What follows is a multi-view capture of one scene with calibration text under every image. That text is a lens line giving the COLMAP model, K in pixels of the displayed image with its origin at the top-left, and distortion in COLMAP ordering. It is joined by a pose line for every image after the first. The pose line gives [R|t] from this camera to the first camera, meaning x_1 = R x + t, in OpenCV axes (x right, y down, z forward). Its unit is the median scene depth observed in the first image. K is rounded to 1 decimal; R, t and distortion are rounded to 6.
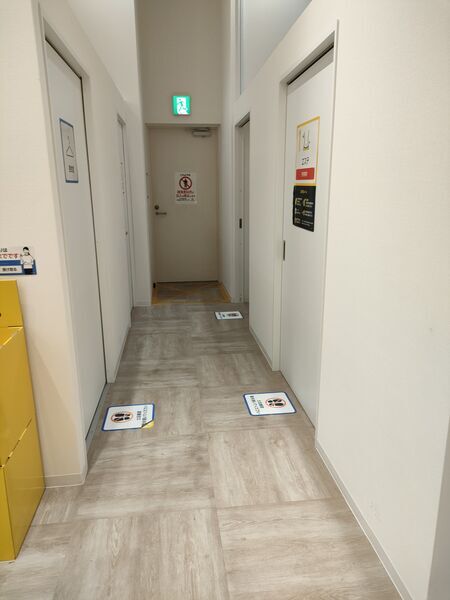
lens RADIAL K [[429.5, 0, 224.8], [0, 429.5, 296.4], [0, 0, 1]] dist [0.004807, -0.018226]
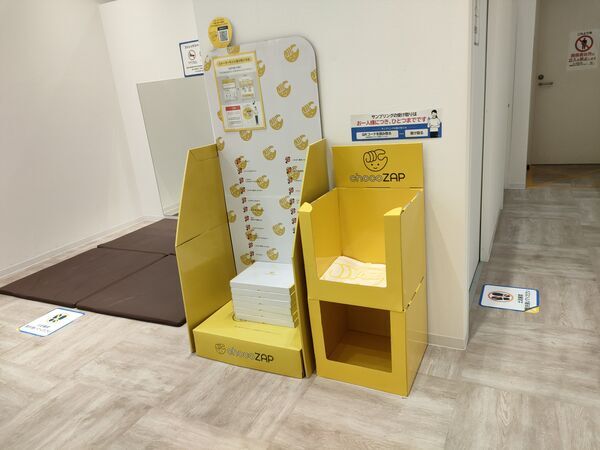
lens RADIAL K [[429.5, 0, 297.8], [0, 429.5, 225.0], [0, 0, 1]] dist [0.004807, -0.018226]
pose [[0.818171, 0.099097, -0.566371, -0.104326], [-0.045822, 0.993140, 0.107575, 0.051890], [0.573146, -0.062062, 0.817100, -0.031035]]
